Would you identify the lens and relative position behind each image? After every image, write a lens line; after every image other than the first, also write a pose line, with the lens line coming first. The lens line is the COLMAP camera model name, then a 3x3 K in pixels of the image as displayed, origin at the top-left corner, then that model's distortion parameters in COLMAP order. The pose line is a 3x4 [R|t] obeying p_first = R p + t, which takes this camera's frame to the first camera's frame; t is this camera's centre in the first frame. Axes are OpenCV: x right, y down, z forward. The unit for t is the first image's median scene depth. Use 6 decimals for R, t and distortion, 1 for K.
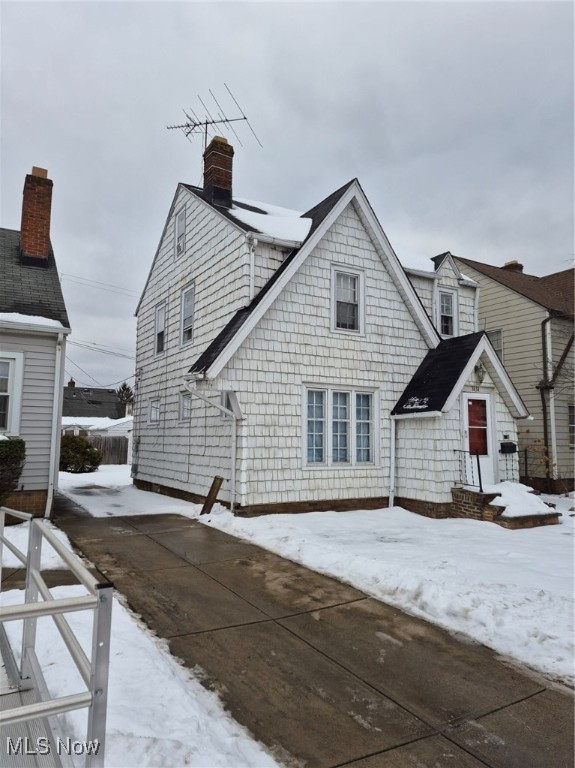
lens RADIAL K [[548.2, 0, 287.5], [0, 548.2, 384.0], [0, 0, 1]] dist [0.151239, -0.201477]
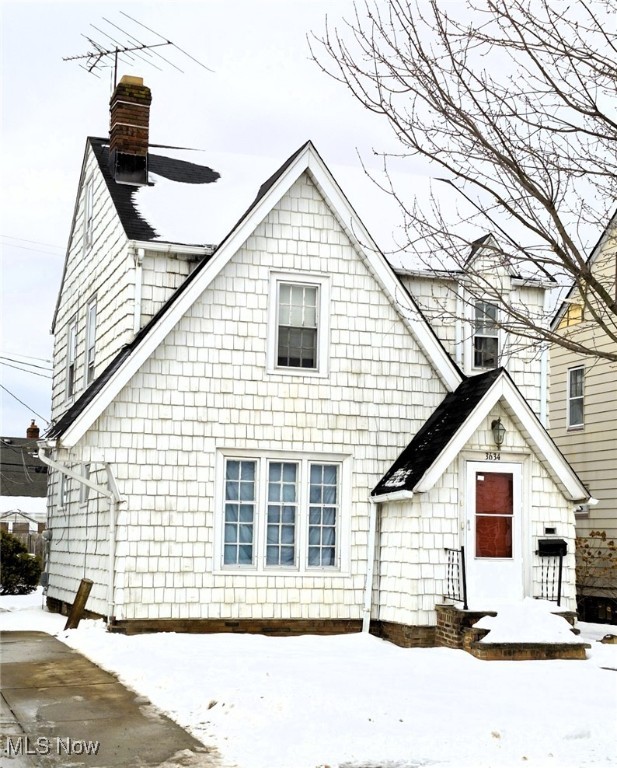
lens RADIAL K [[1344.7, 0, 311.0], [0, 1344.7, 439.5], [0, 0, 1]] dist [0.188939, -0.122437]
pose [[0.976948, -0.004810, -0.213424, 0.481495], [0.008269, 0.999849, 0.015316, -0.037701], [0.213318, -0.016728, 0.976840, -0.603942]]
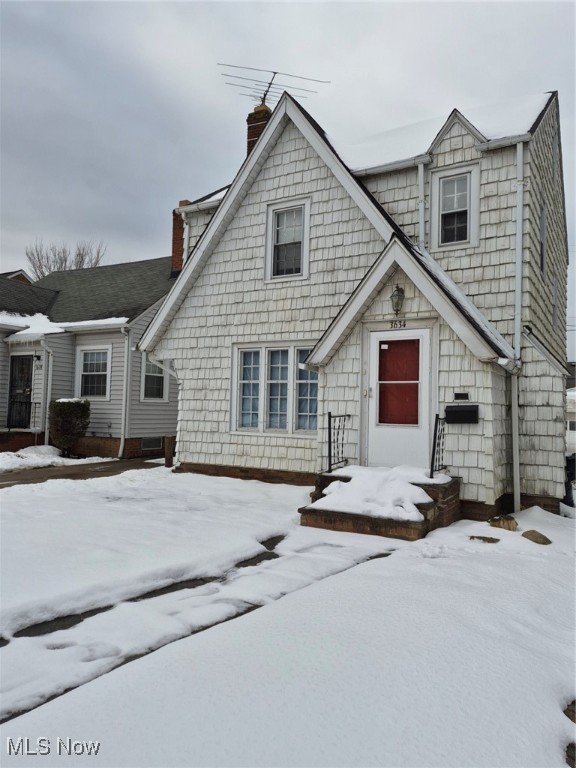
lens RADIAL K [[548.2, 0, 288.0], [0, 548.2, 384.0], [0, 0, 1]] dist [0.151239, -0.201477]
pose [[0.482731, -0.040167, -0.874847, 0.867985], [0.072811, 0.997330, -0.005615, 0.075792], [0.872737, -0.060988, 0.484366, 0.584813]]
